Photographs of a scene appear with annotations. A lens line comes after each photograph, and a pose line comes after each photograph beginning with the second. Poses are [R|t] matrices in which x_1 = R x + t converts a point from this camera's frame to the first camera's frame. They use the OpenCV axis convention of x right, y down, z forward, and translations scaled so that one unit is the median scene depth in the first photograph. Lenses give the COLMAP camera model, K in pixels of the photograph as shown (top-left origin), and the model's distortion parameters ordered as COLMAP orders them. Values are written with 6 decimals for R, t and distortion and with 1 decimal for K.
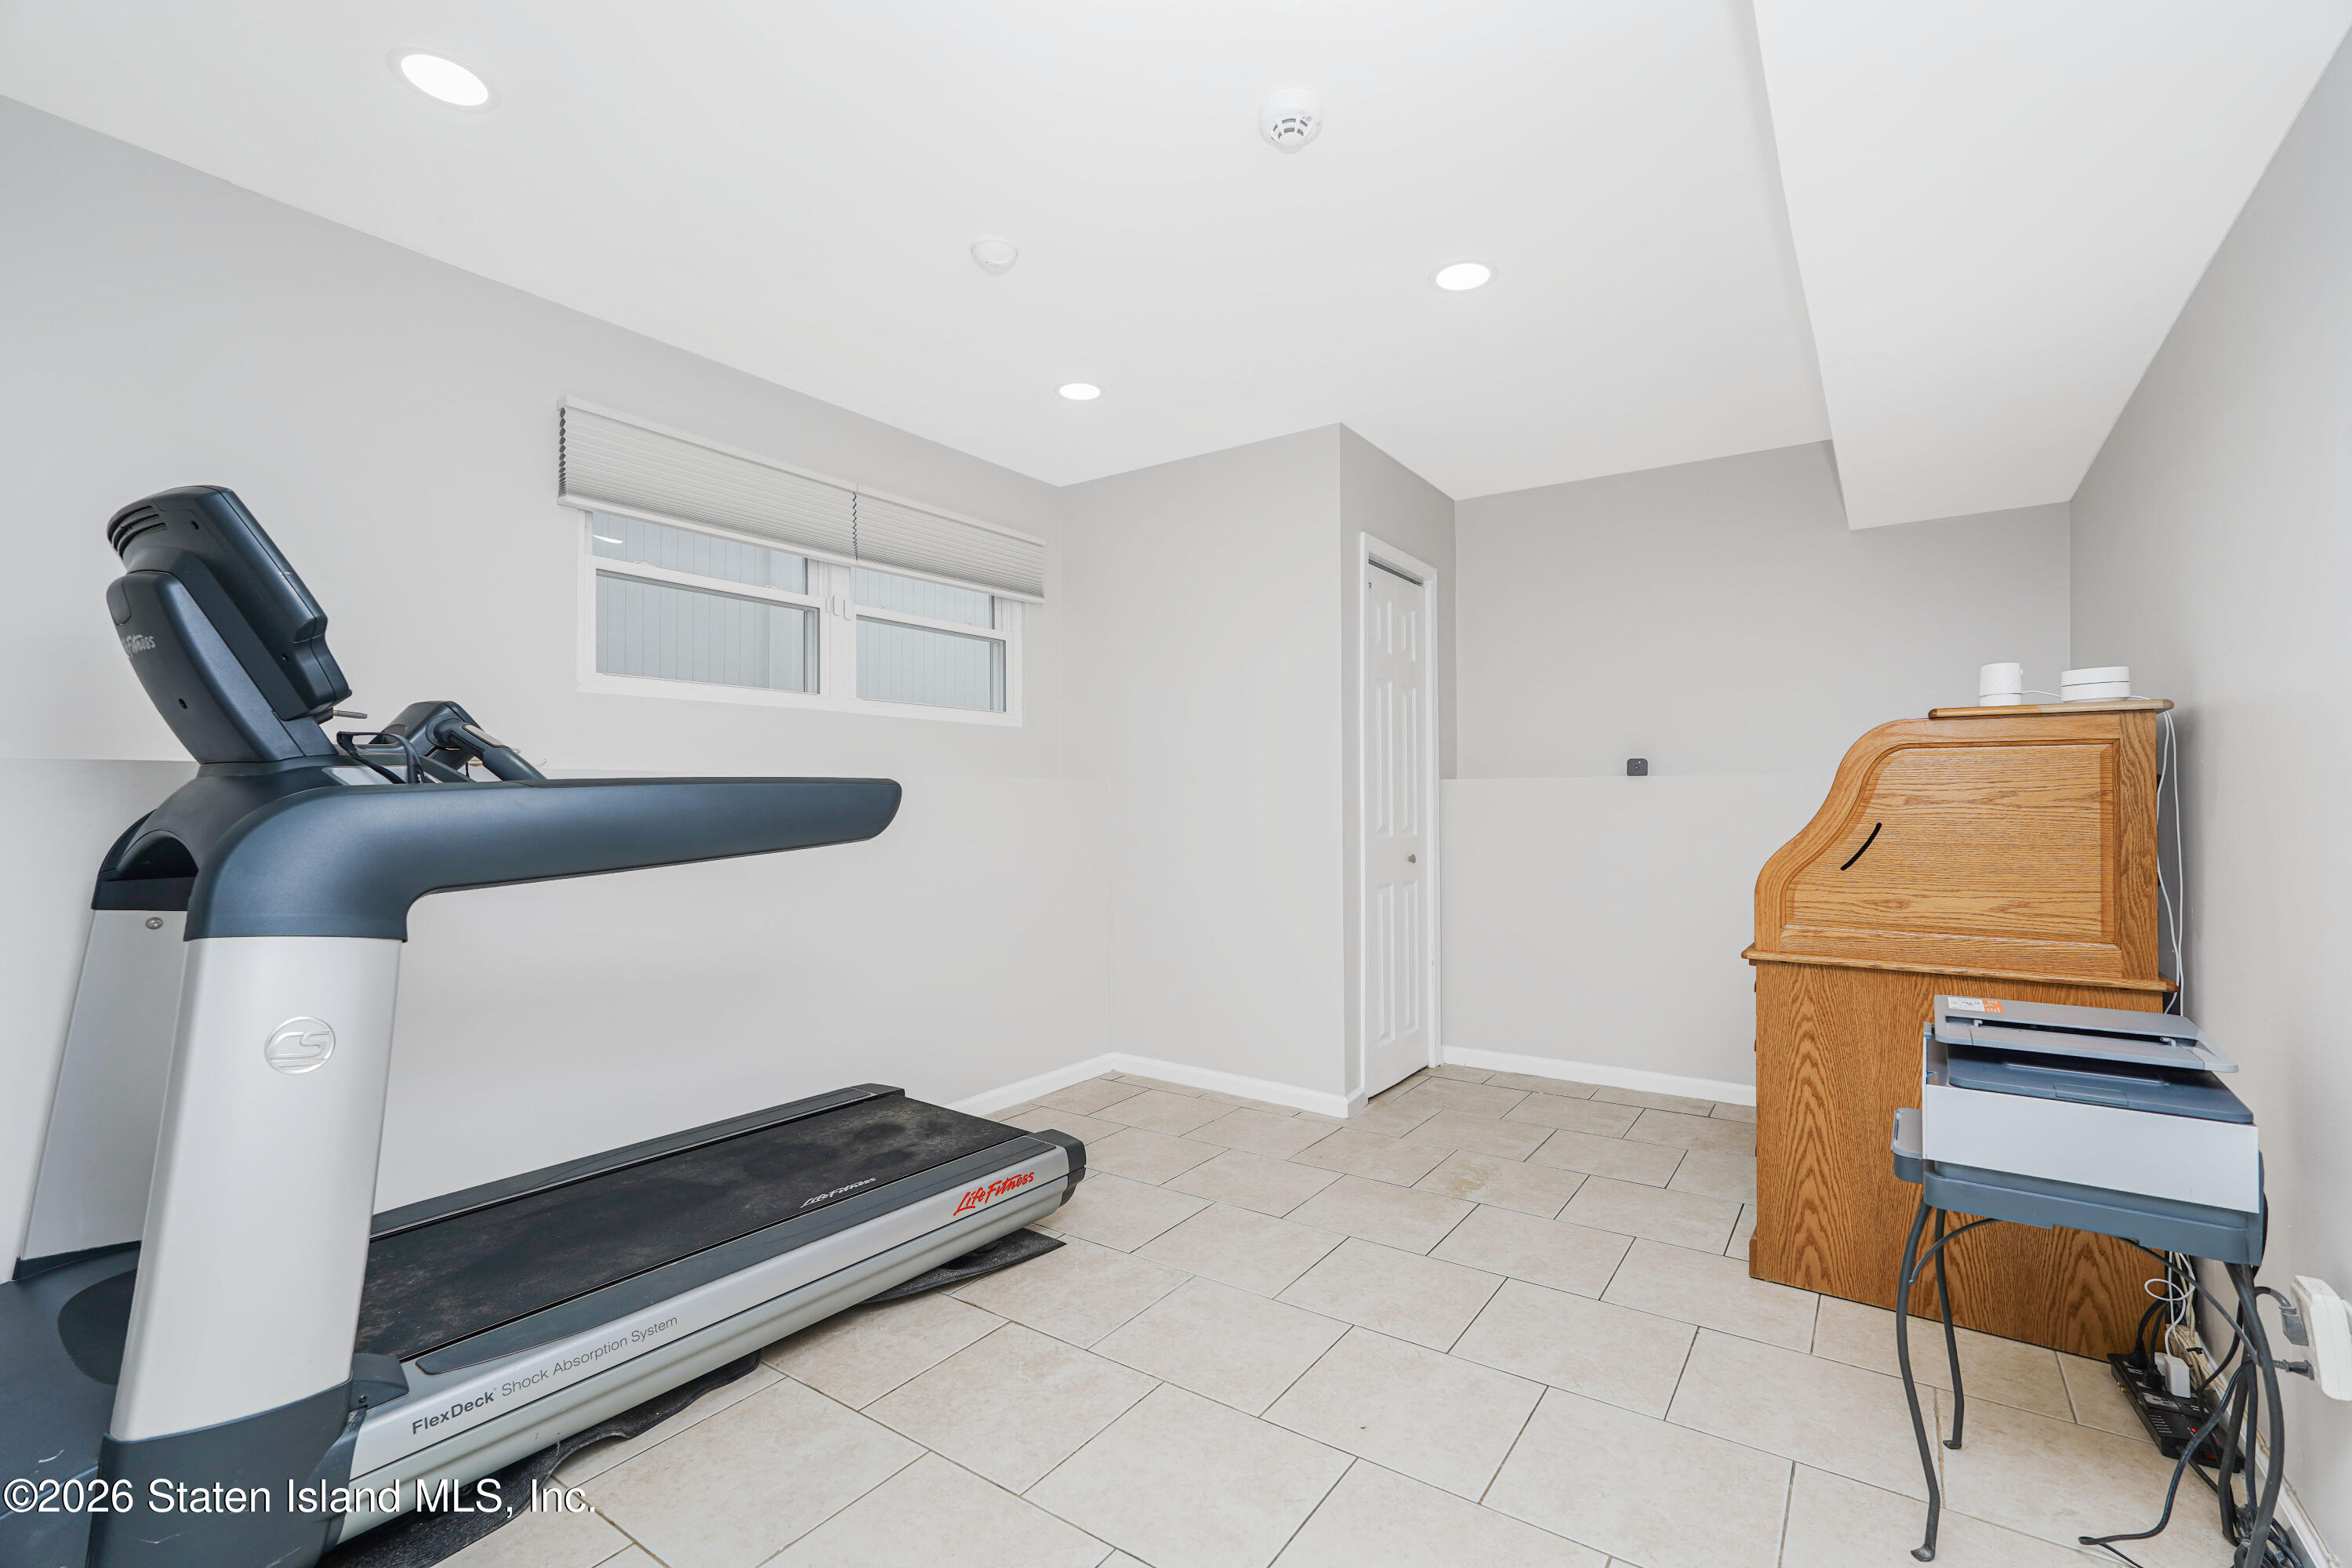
lens RADIAL K [[1028.9, 0, 1169.4], [0, 1028.9, 794.1], [0, 0, 1]] dist [-0.002955, -0.000098]
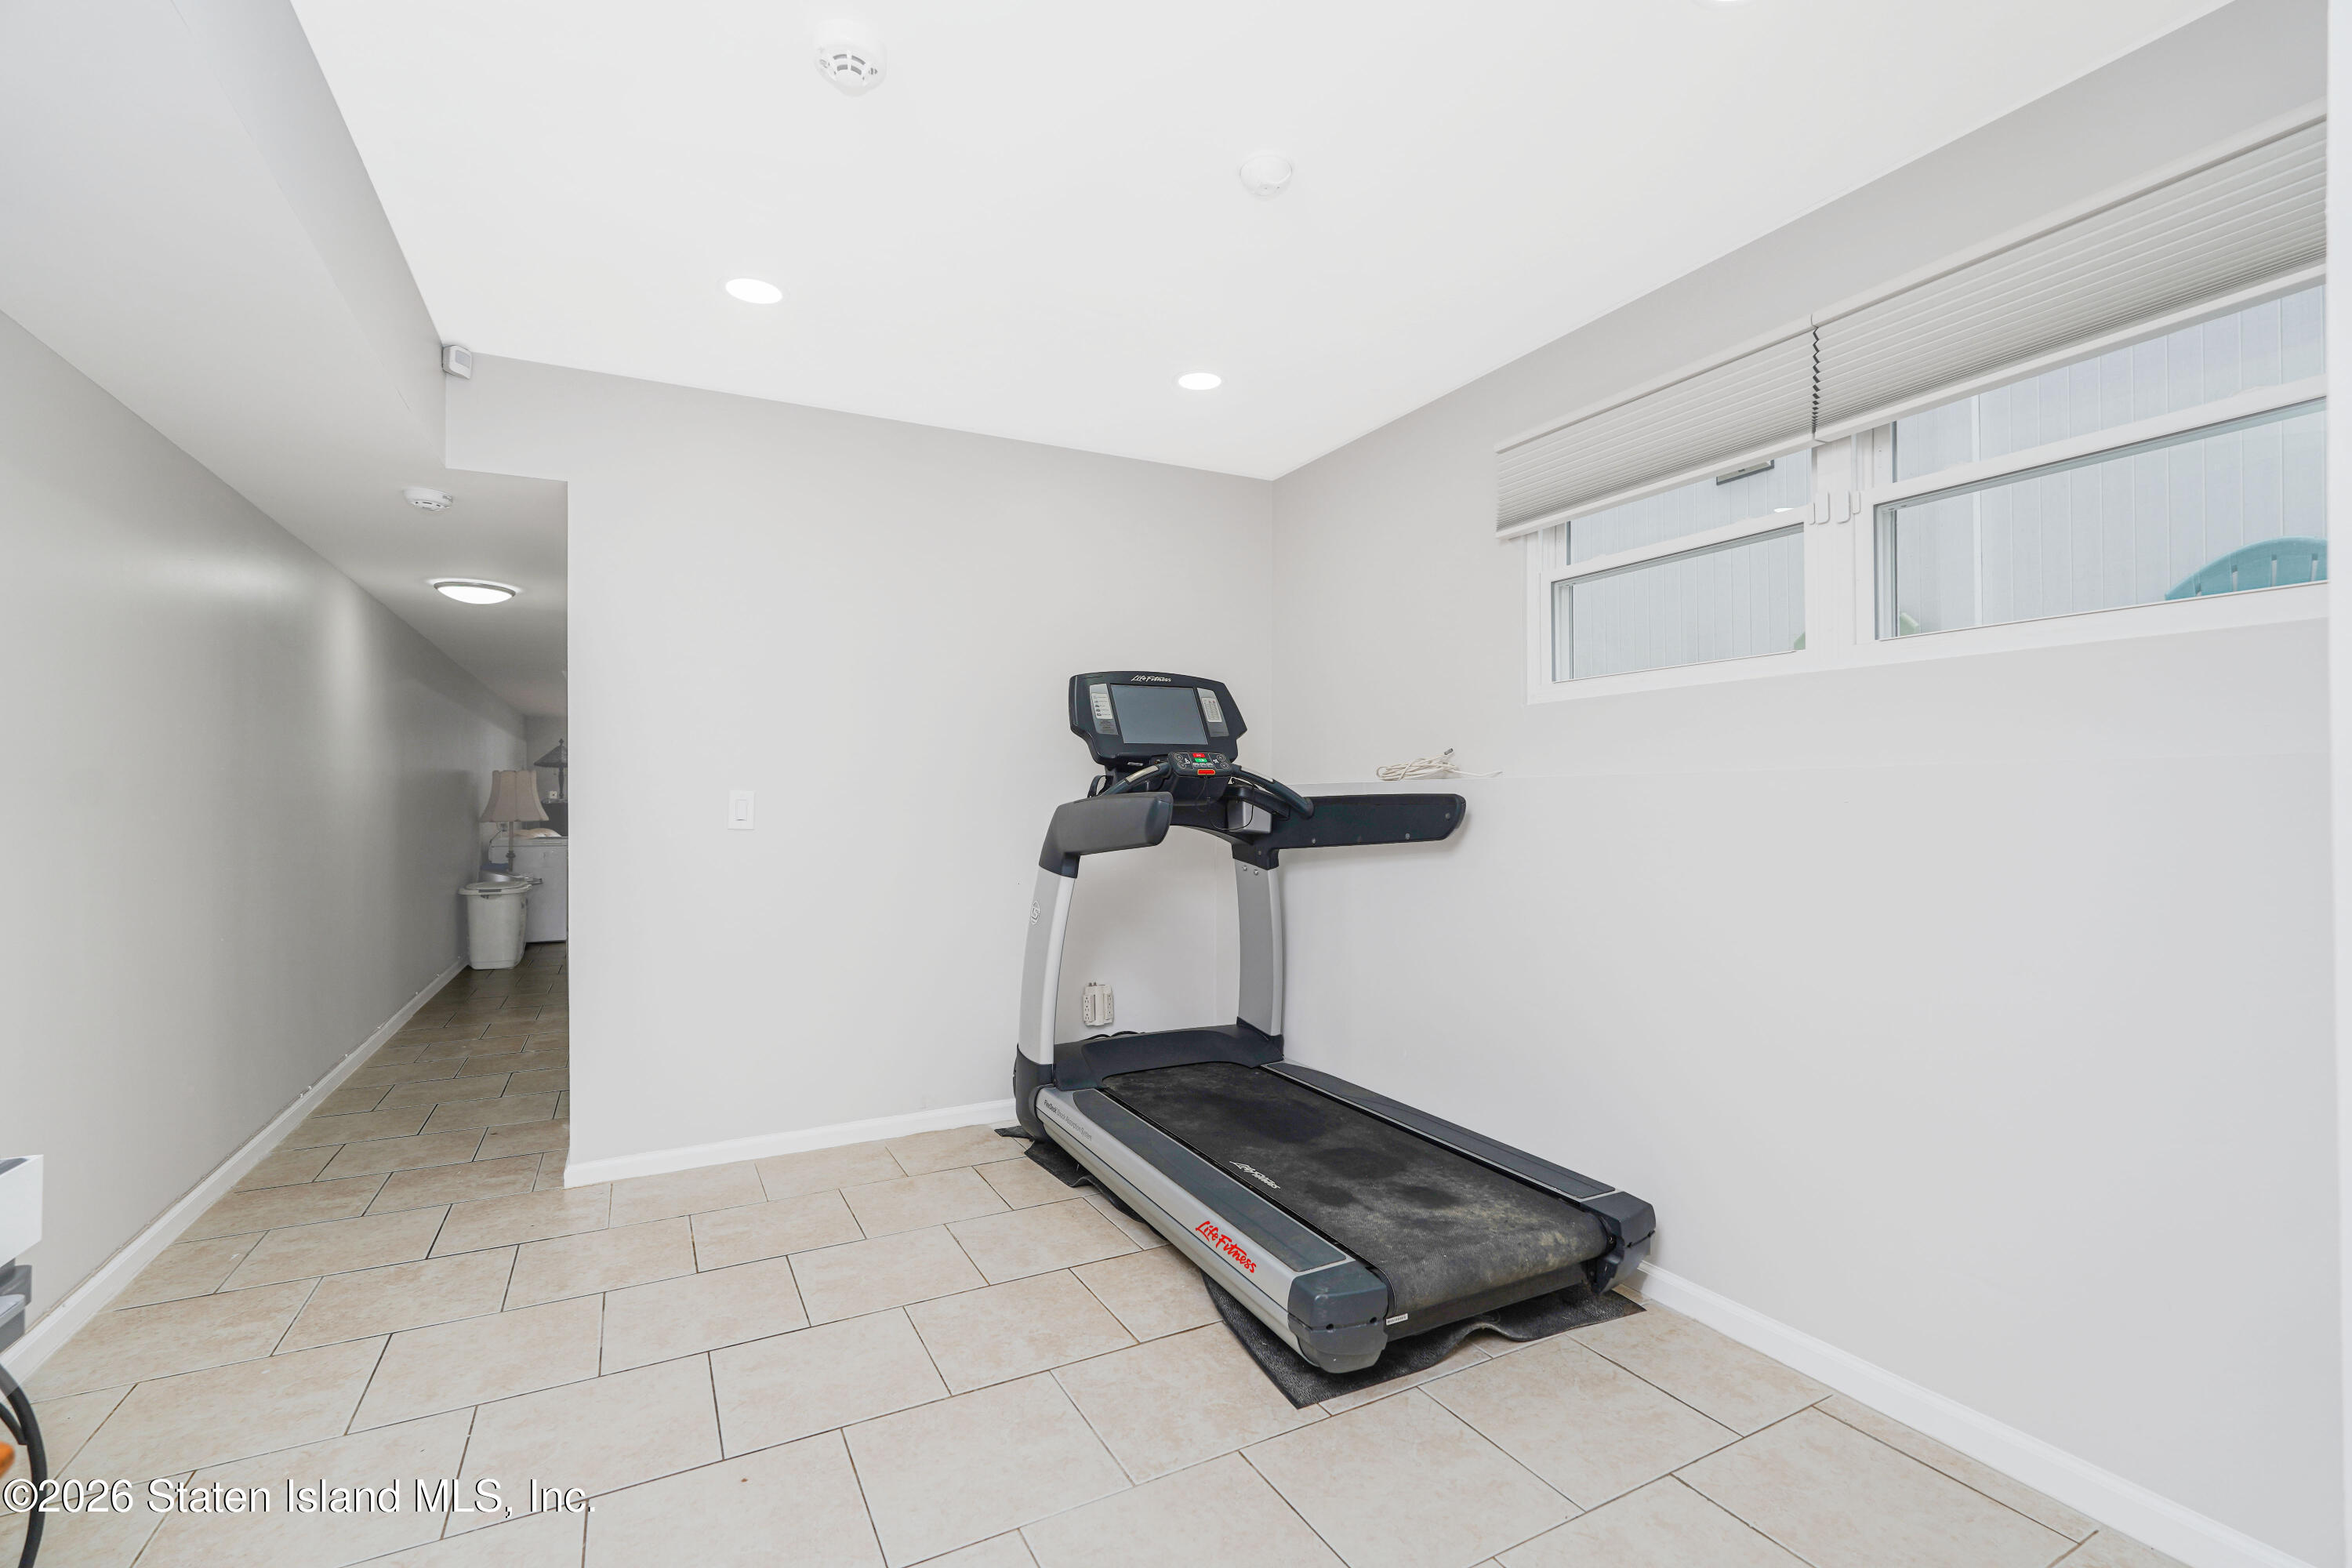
lens RADIAL K [[1028.9, 0, 1166.9], [0, 1028.9, 790.3], [0, 0, 1]] dist [-0.002955, -0.000098]
pose [[-0.453610, -0.003047, -0.891195, 0.641925], [0.015440, 0.999817, -0.011278, -0.003361], [0.891067, -0.018876, -0.453480, 1.335300]]
